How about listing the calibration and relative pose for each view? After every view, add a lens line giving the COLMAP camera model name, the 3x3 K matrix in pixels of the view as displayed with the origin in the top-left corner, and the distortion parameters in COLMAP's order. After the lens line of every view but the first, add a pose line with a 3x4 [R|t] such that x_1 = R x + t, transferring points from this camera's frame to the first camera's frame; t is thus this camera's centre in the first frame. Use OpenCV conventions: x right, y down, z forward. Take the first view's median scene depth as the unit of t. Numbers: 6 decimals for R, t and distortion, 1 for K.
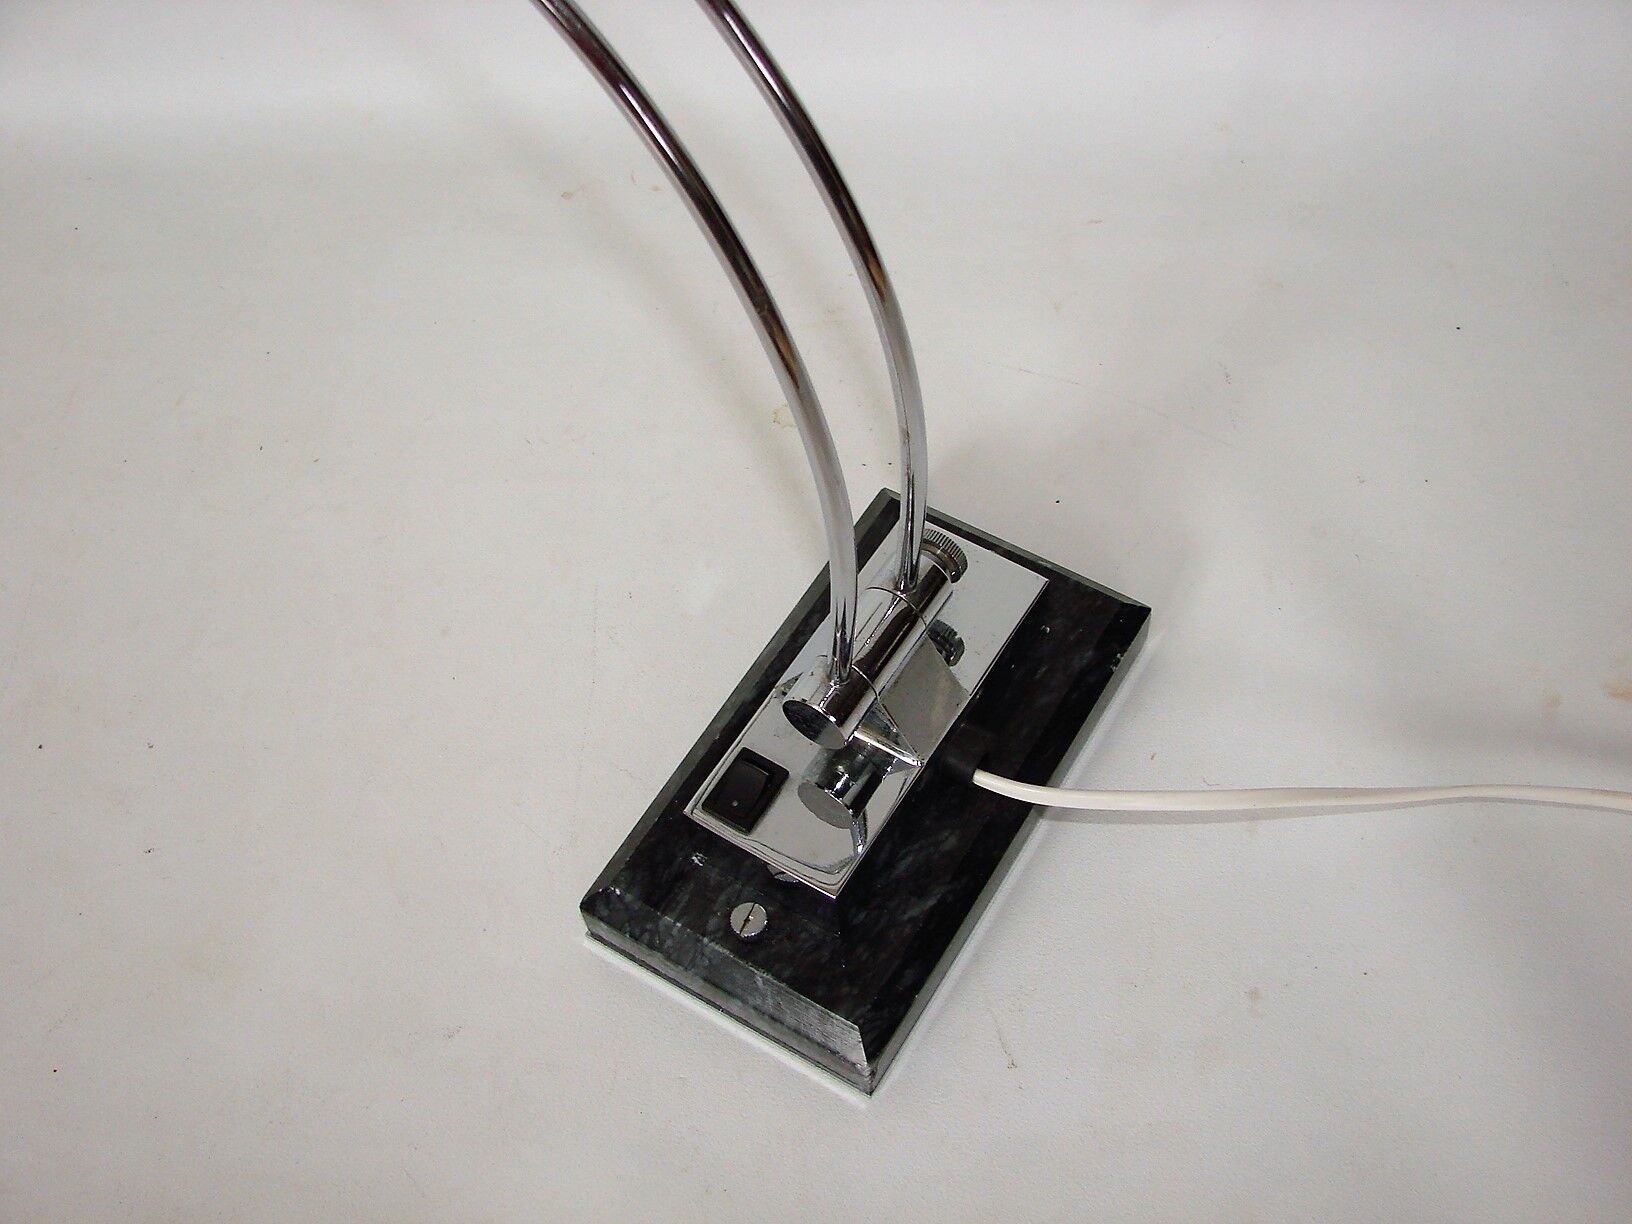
lens RADIAL K [[1758.4, 0, 816.0], [0, 1758.4, 612.0], [0, 0, 1]] dist [-0.202459, 0.183888]
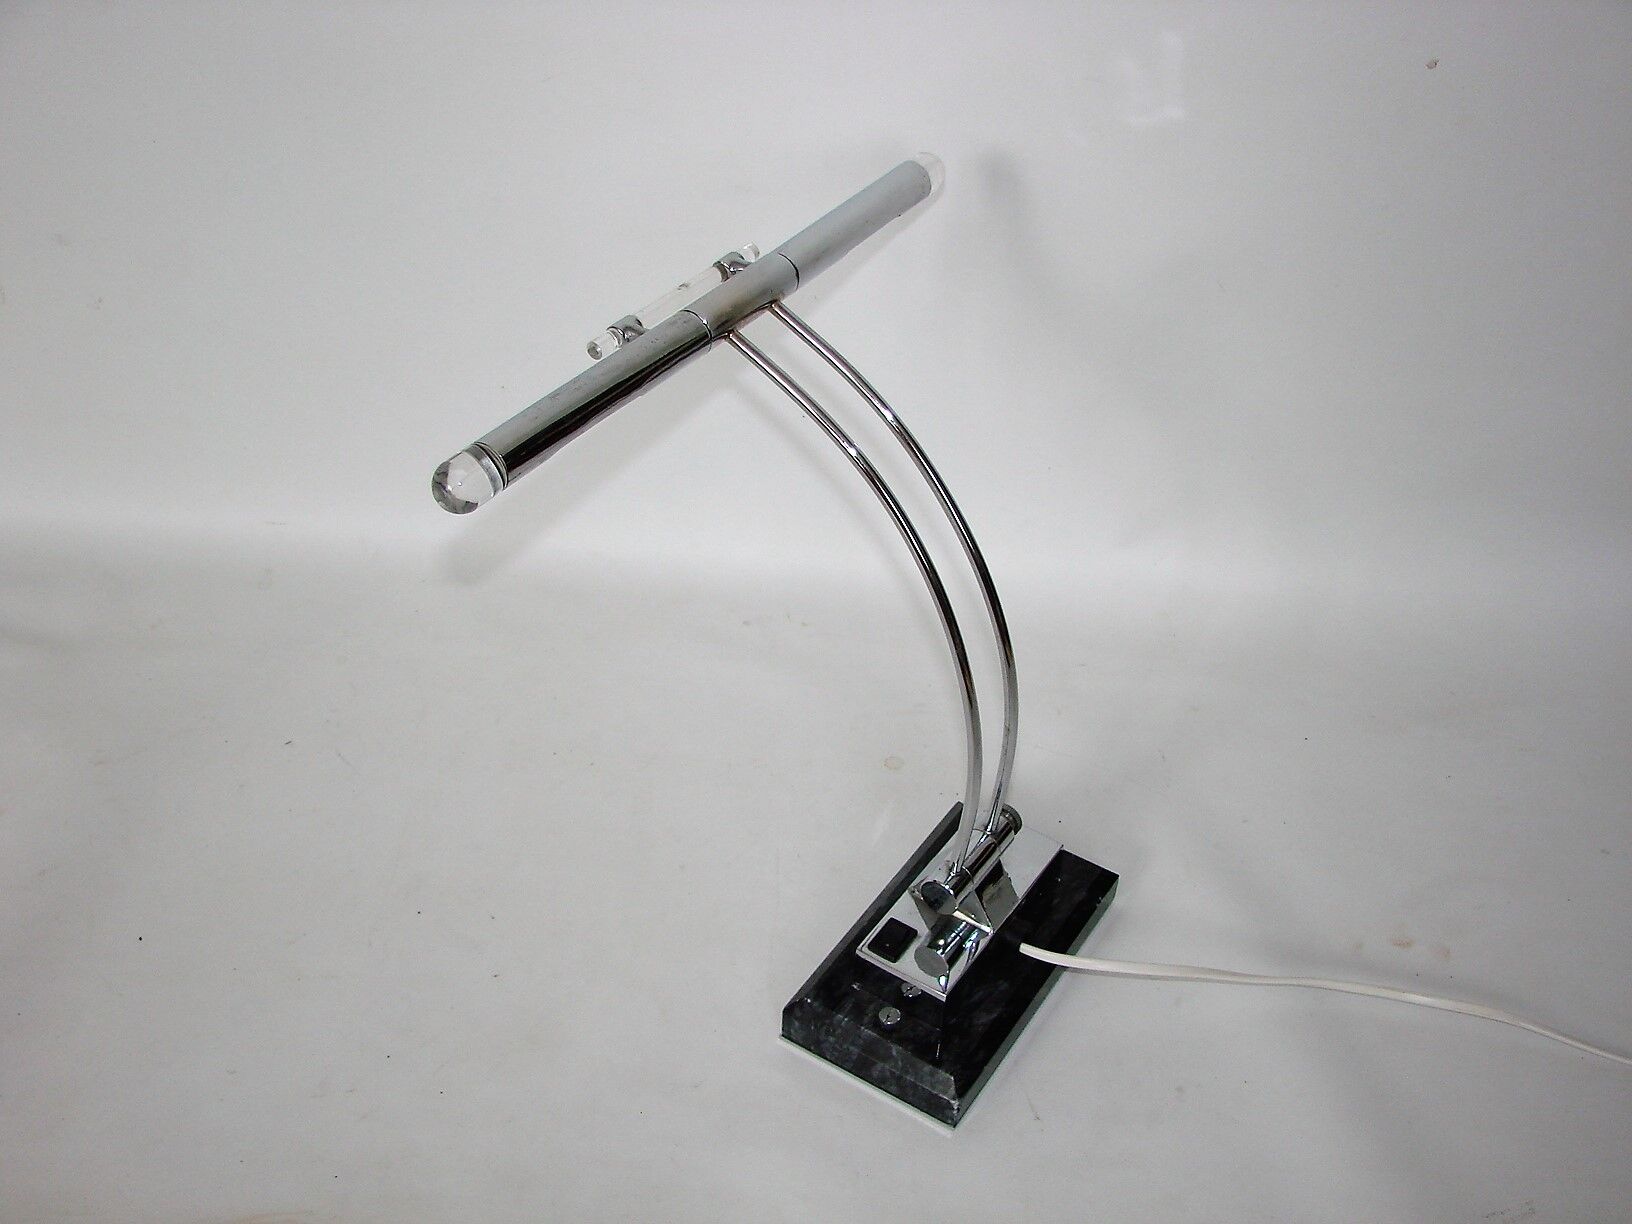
lens RADIAL K [[1758.4, 0, 816.0], [0, 1758.4, 612.0], [0, 0, 1]] dist [-0.202459, 0.183888]
pose [[0.995503, 0.084241, 0.043321, -0.212416], [-0.067579, 0.952049, -0.298389, 0.305768], [-0.066380, 0.294119, 0.953461, -0.719205]]
